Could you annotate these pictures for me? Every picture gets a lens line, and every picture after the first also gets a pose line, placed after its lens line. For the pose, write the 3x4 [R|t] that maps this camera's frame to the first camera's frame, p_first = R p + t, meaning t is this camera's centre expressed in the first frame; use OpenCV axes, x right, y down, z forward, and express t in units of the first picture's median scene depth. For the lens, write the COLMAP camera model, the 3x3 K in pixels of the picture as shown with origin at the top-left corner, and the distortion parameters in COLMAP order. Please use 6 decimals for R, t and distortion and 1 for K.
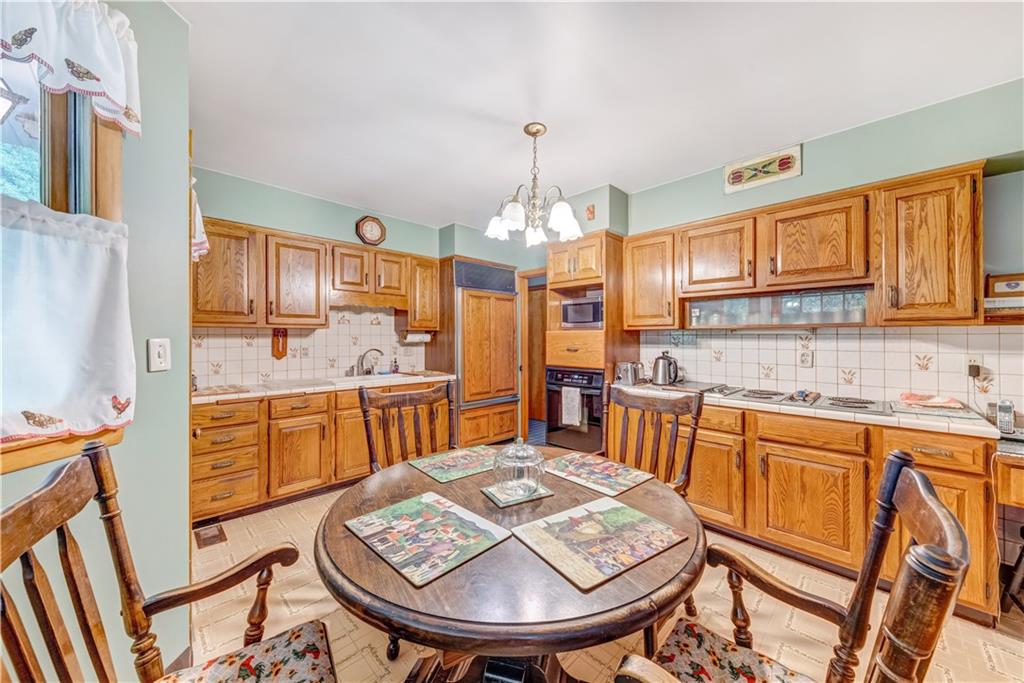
lens RADIAL K [[364.2, 0, 514.2], [0, 364.2, 337.7], [0, 0, 1]] dist [-0.000423, -0.000064]
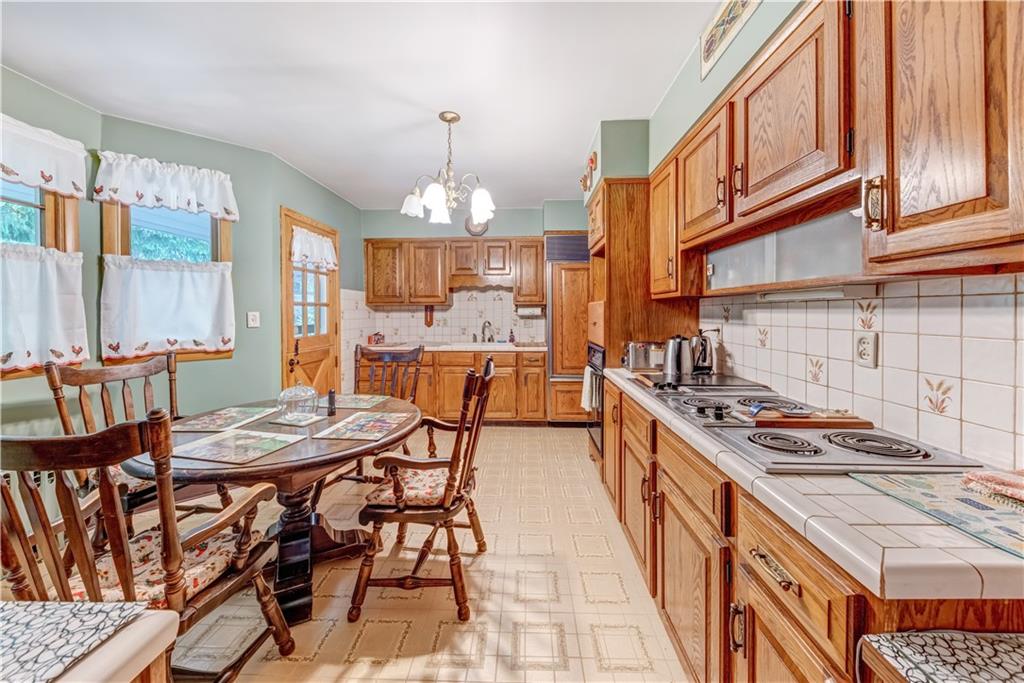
lens RADIAL K [[372.0, 0, 515.5], [0, 372.0, 316.4], [0, 0, 1]] dist [-0.000960, -0.000209]
pose [[0.685367, 0.003504, -0.728190, 0.820248], [0.005130, 0.999940, 0.009641, 0.007383], [0.728180, -0.010344, 0.685308, 0.315427]]
